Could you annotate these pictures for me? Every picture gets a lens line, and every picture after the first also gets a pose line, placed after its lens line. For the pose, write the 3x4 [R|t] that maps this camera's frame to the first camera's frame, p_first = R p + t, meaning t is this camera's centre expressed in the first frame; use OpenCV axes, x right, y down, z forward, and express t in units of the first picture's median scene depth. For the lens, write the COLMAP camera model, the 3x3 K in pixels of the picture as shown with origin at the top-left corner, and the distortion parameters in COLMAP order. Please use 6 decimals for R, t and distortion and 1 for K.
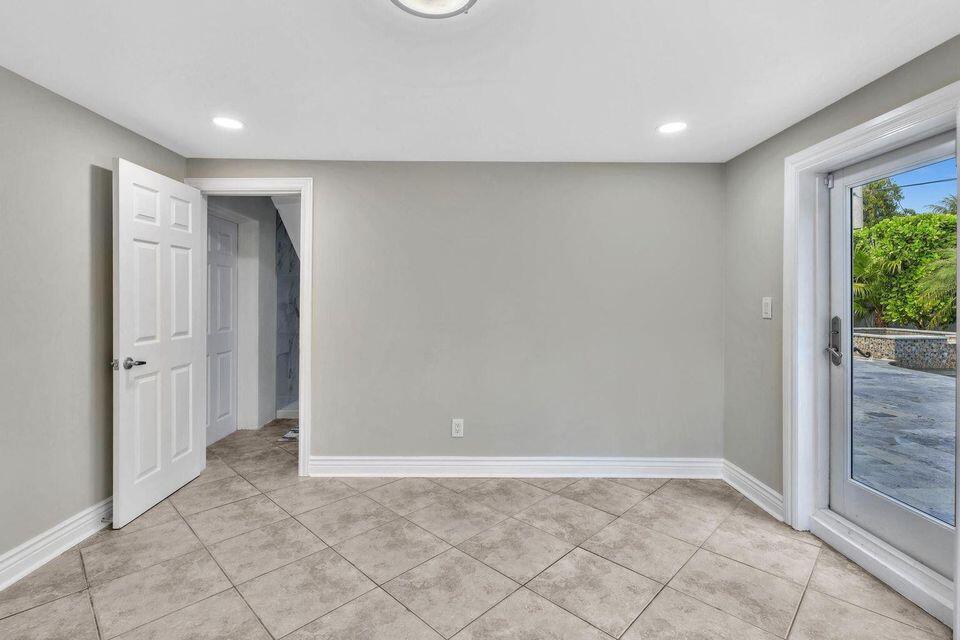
lens RADIAL K [[452.8, 0, 478.1], [0, 452.8, 295.3], [0, 0, 1]] dist [0.001025, 0.000155]
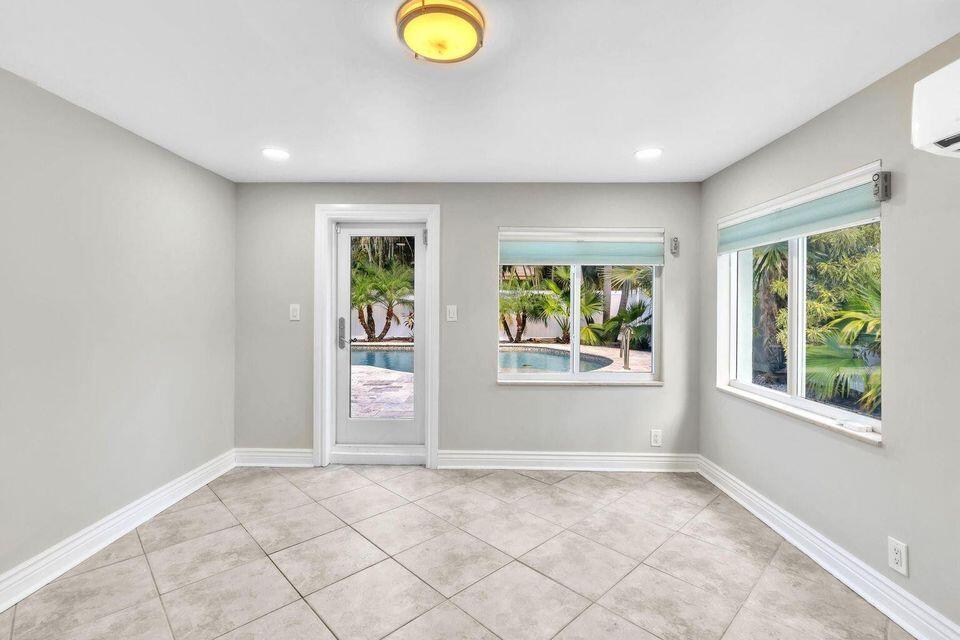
lens RADIAL K [[432.6, 0, 482.7], [0, 432.6, 307.4], [0, 0, 1]] dist [0.000412, 0.000115]
pose [[0.021616, -0.000033, 0.999766, -0.629290], [-0.012527, 0.999921, 0.000304, 0.006670], [-0.999688, -0.012530, 0.021614, 0.456261]]
